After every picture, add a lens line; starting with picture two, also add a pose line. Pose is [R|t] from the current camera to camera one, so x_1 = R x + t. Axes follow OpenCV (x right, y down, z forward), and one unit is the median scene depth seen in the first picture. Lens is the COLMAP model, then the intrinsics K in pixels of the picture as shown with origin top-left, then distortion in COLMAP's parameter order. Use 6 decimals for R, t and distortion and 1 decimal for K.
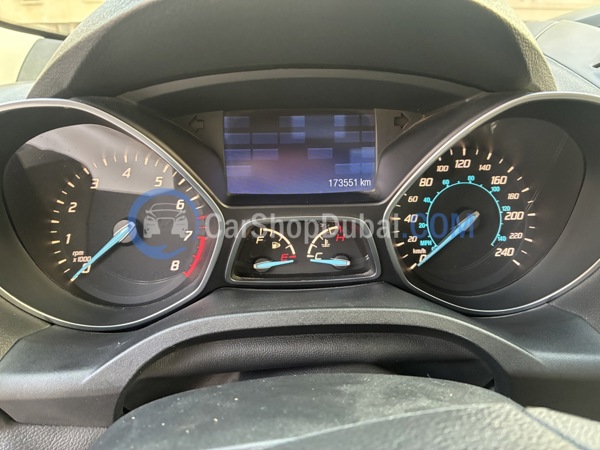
lens RADIAL K [[457.0, 0, 300.7], [0, 457.0, 225.2], [0, 0, 1]] dist [0.049004, -0.059127]
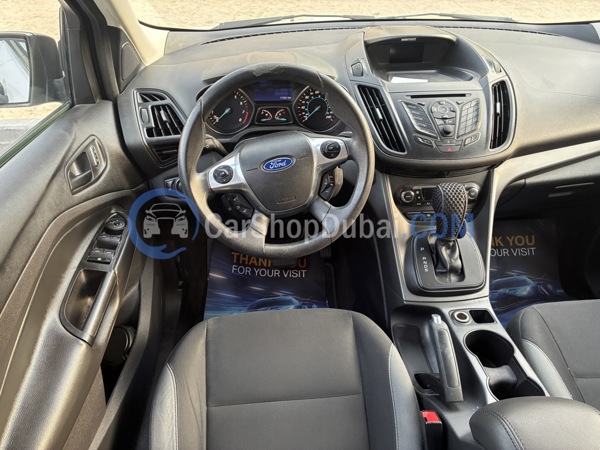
lens RADIAL K [[457.0, 0, 299.2], [0, 457.0, 223.9], [0, 0, 1]] dist [0.049004, -0.059127]
pose [[0.999265, -0.006545, 0.037769, 0.063923], [-0.002277, 0.973440, 0.228930, 0.054210], [-0.038264, -0.228848, 0.972710, -2.860364]]
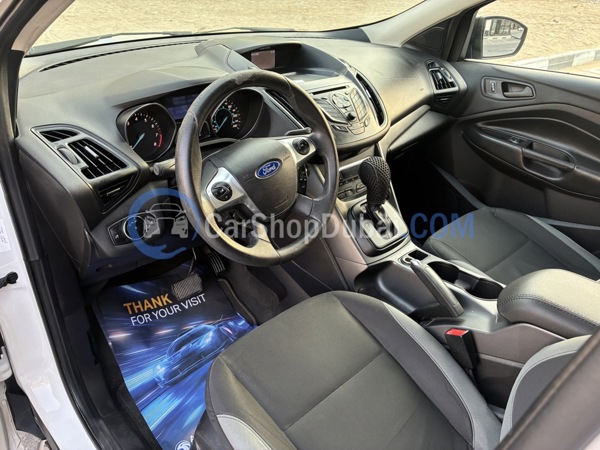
lens RADIAL K [[457.0, 0, 296.4], [0, 457.0, 226.2], [0, 0, 1]] dist [0.049004, -0.059127]
pose [[0.763523, -0.283640, 0.580156, -1.619439], [0.171535, 0.955185, 0.241242, 0.024412], [-0.622582, -0.084676, 0.777960, -2.355929]]
